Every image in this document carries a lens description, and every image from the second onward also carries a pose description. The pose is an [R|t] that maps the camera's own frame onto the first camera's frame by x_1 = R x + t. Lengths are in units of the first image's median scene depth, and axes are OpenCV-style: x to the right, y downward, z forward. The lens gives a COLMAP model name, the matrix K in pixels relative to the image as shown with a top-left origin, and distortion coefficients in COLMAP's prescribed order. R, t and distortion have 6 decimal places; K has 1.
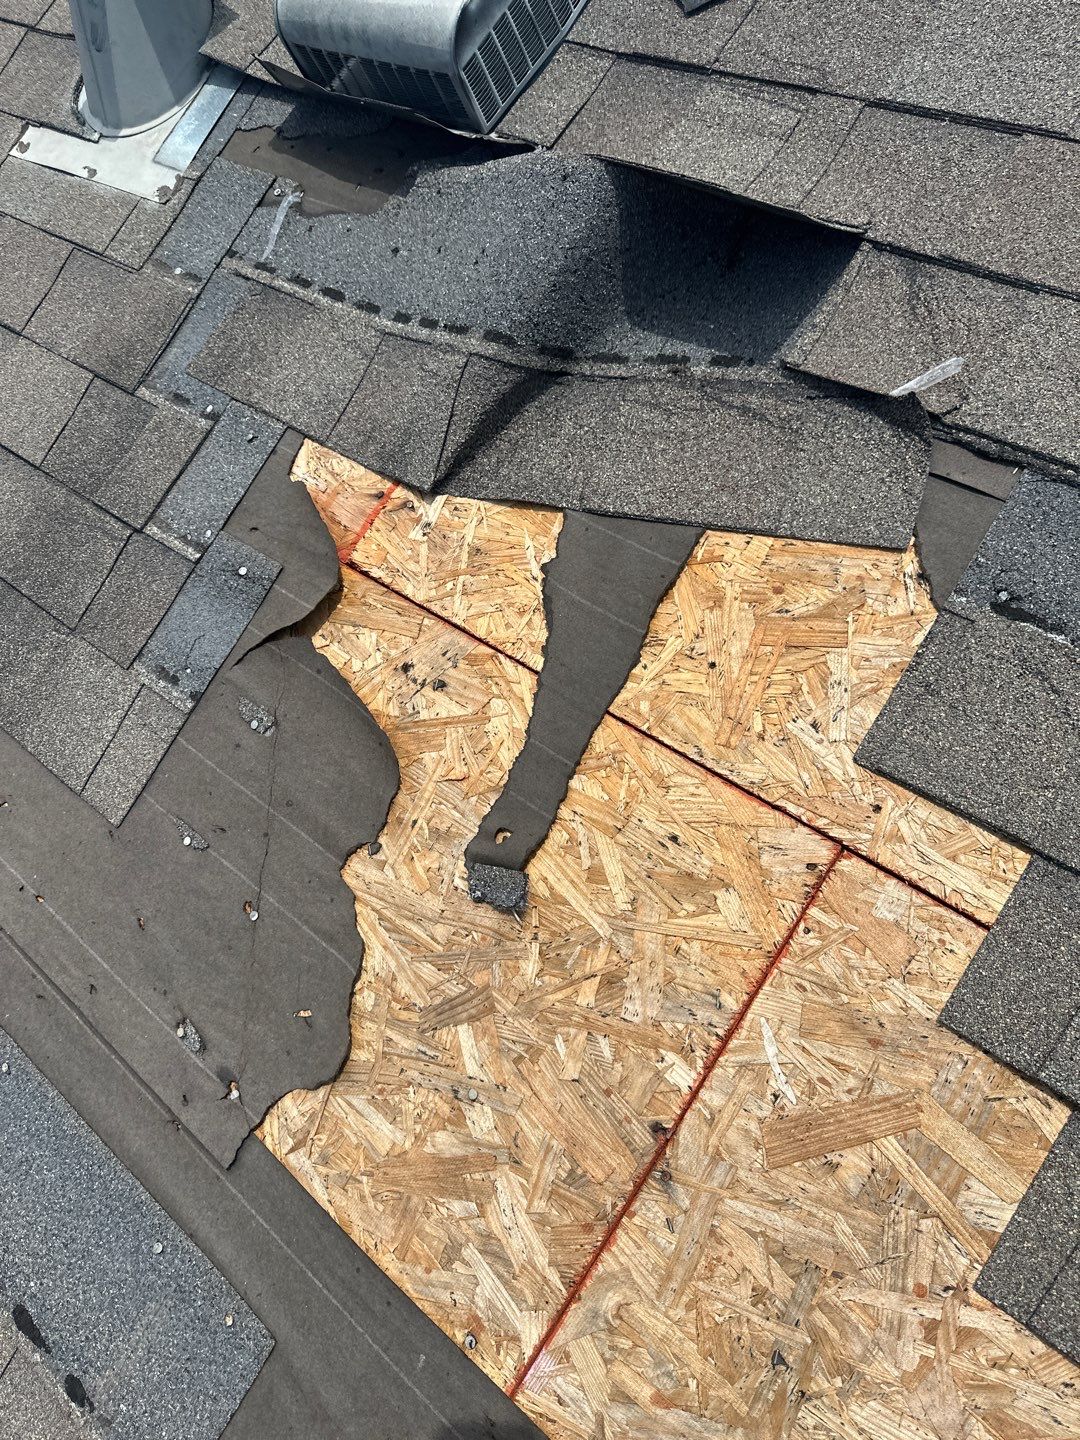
lens RADIAL K [[1003.1, 0, 543.7], [0, 1003.1, 712.0], [0, 0, 1]] dist [0.049413, -0.065397]
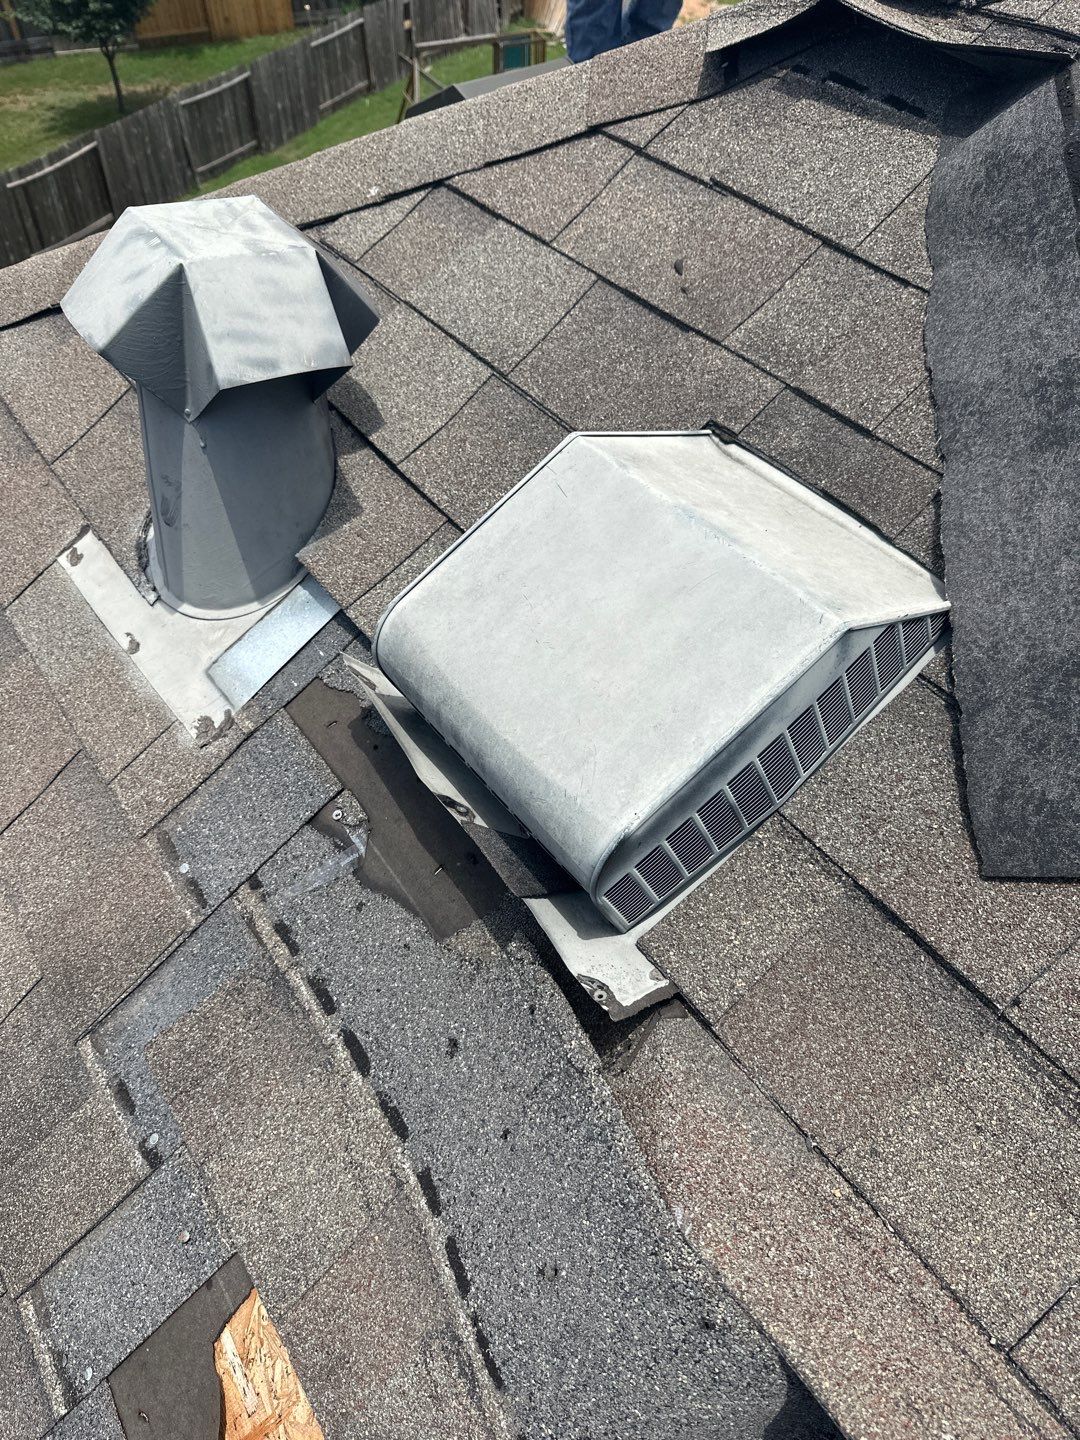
lens RADIAL K [[1003.1, 0, 534.8], [0, 1003.1, 720.9], [0, 0, 1]] dist [0.049413, -0.065397]
pose [[0.964736, 0.243006, -0.101159, -0.092705], [-0.245009, 0.969490, -0.007688, -0.783857], [0.096204, 0.032201, 0.994841, 0.391337]]
